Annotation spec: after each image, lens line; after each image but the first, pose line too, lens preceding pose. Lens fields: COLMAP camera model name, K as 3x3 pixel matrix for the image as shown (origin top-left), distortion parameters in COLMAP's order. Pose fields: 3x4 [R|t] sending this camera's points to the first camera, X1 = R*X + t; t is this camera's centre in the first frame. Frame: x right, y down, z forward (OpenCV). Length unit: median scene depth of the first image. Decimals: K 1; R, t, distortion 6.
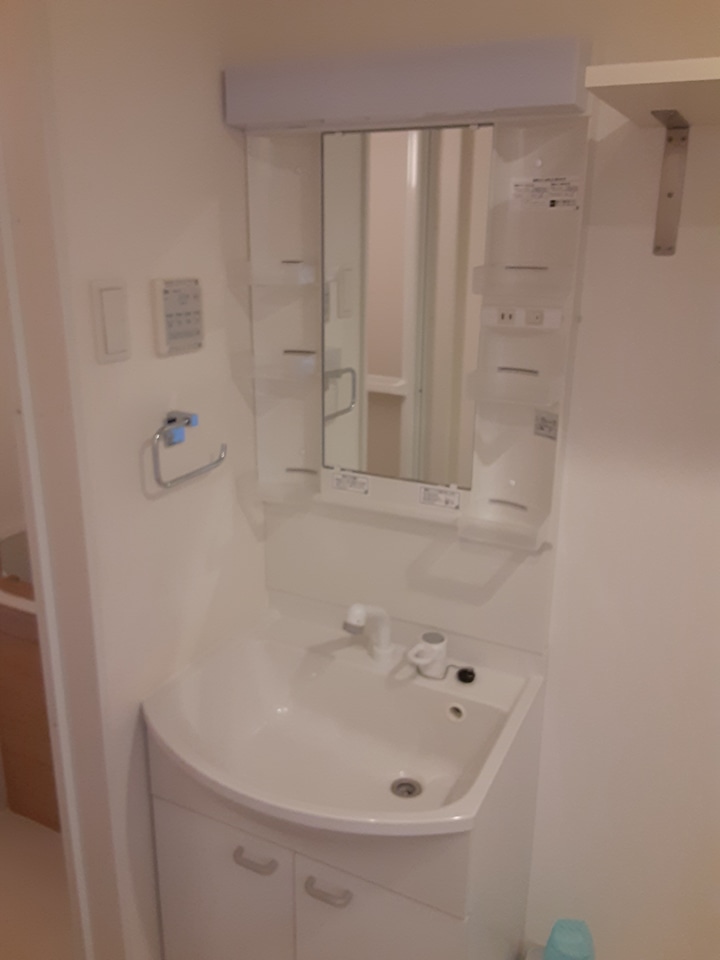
lens RADIAL K [[790.3, 0, 346.8], [0, 790.3, 477.4], [0, 0, 1]] dist [0.122100, -0.190104]
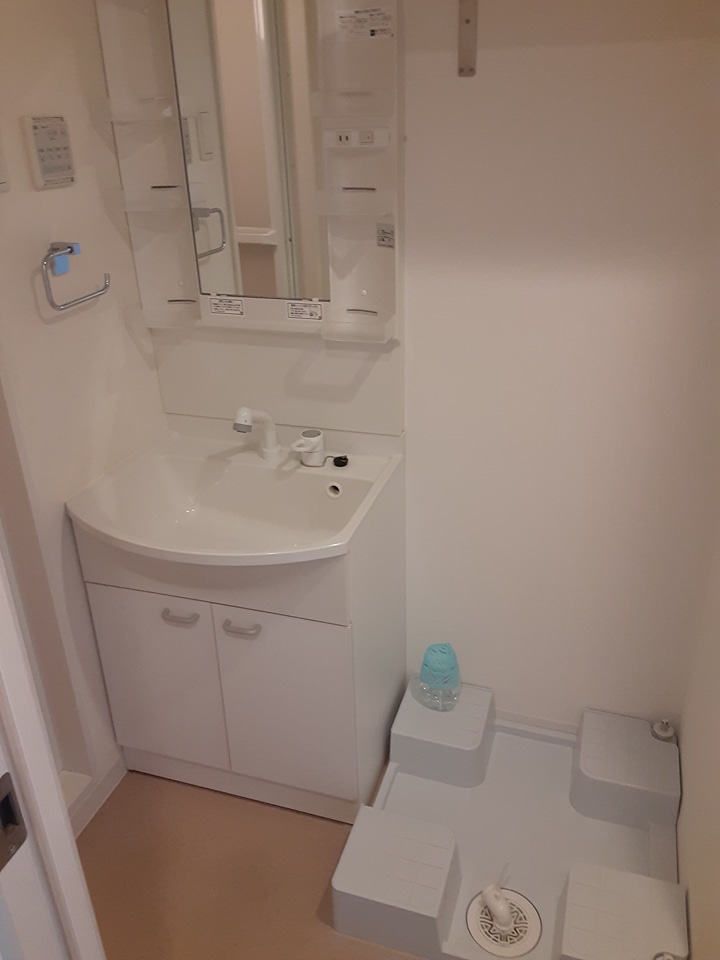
lens RADIAL K [[779.5, 0, 354.0], [0, 779.5, 474.2], [0, 0, 1]] dist [0.113476, -0.173852]
pose [[0.986059, -0.103447, 0.130329, 0.013611], [0.083773, 0.985385, 0.148318, 0.099866], [-0.143768, -0.135332, 0.980314, -0.178148]]
